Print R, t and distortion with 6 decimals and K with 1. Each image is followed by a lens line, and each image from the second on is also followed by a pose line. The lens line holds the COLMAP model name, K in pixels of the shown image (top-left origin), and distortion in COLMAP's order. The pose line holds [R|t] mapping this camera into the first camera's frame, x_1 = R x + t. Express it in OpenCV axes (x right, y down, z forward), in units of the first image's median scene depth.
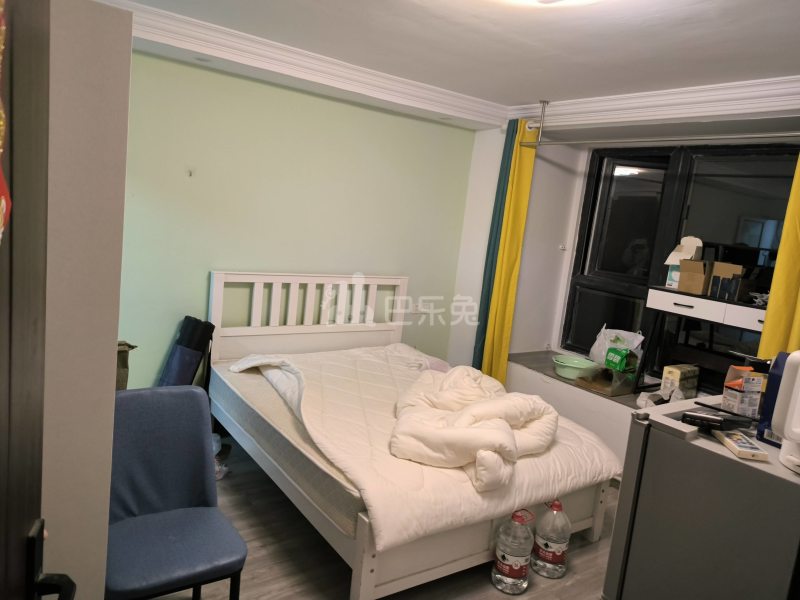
lens RADIAL K [[582.4, 0, 400.0], [0, 582.4, 300.0], [0, 0, 1]] dist [0.006730, 0.000571]
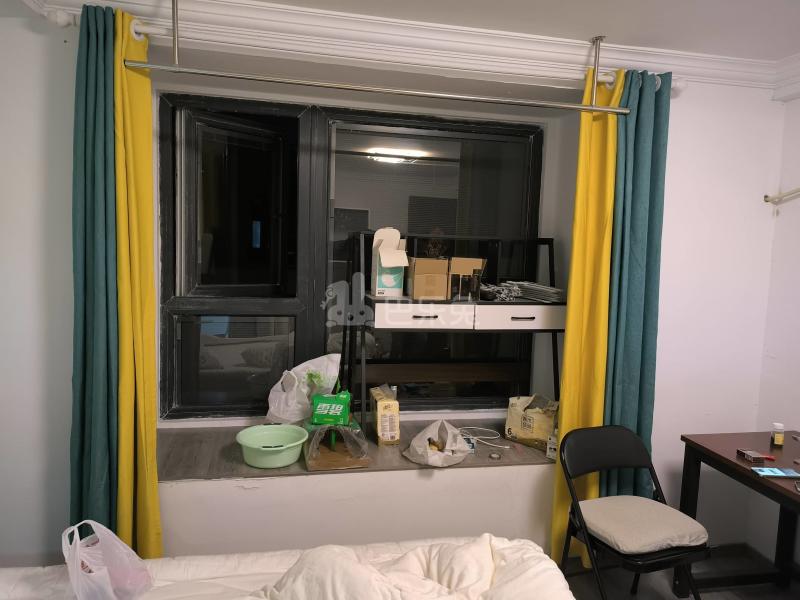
lens RADIAL K [[582.4, 0, 400.0], [0, 582.4, 300.0], [0, 0, 1]] dist [0.006730, 0.000571]
pose [[0.372522, -0.187176, 0.908951, -0.217335], [0.143816, 0.979260, 0.142713, -0.121954], [-0.916812, 0.077558, 0.391714, 0.684280]]
